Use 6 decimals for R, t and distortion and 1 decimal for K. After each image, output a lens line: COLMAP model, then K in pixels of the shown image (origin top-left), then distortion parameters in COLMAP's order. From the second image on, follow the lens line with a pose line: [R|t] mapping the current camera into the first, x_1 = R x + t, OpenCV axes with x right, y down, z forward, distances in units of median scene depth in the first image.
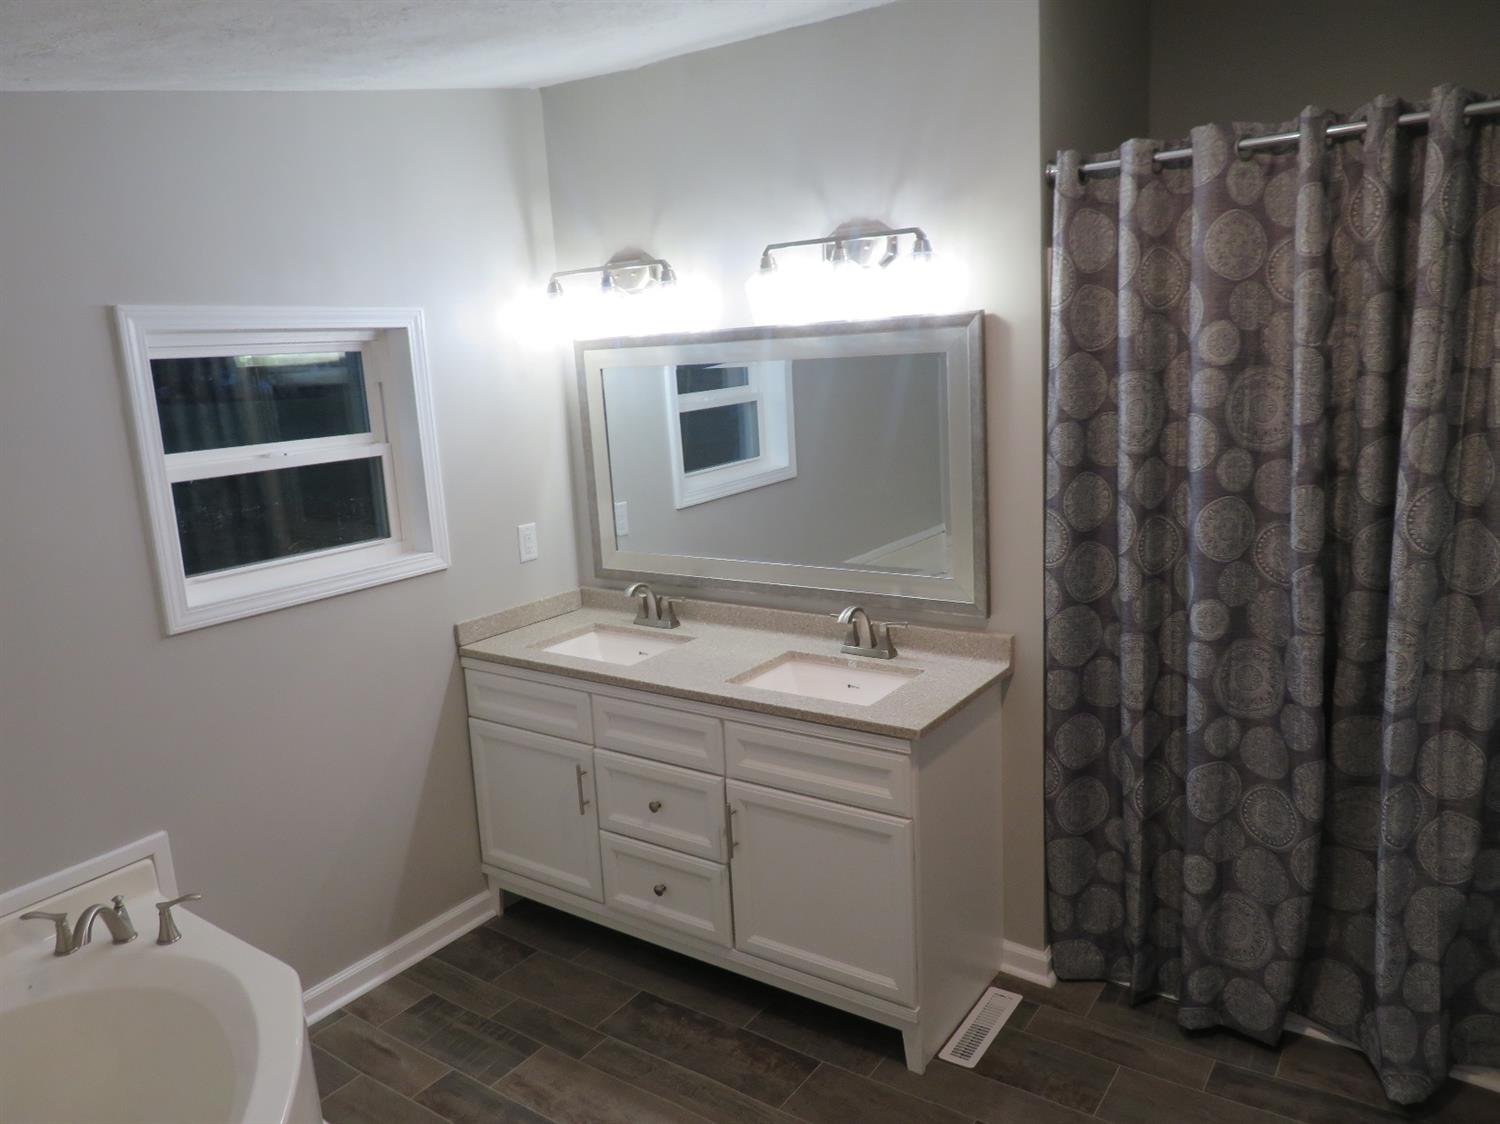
lens RADIAL K [[1063.0, 0, 748.9], [0, 1063.0, 561.2], [0, 0, 1]] dist [0.008145, 0.002240]
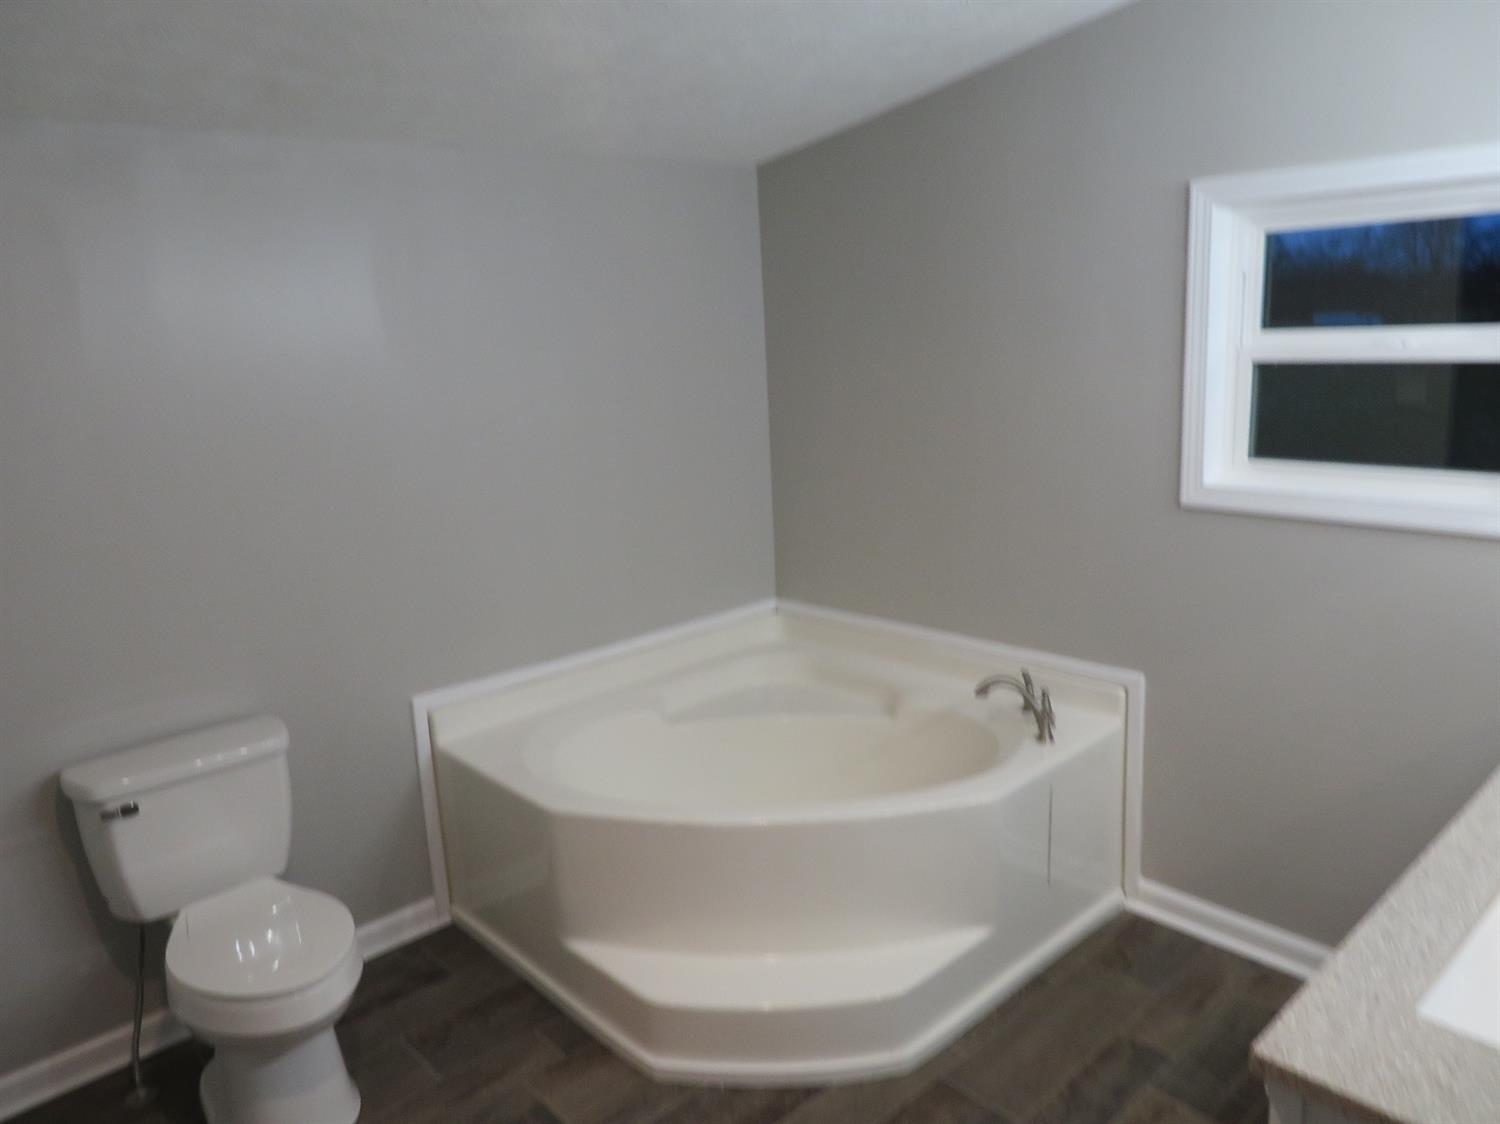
lens RADIAL K [[1063.0, 0, 748.9], [0, 1063.0, 558.9], [0, 0, 1]] dist [0.008145, 0.002240]
pose [[-0.220717, 0.283055, -0.933362, 0.520211], [-0.120992, 0.941625, 0.314172, -0.152018], [0.967804, 0.182273, -0.173586, 0.748957]]
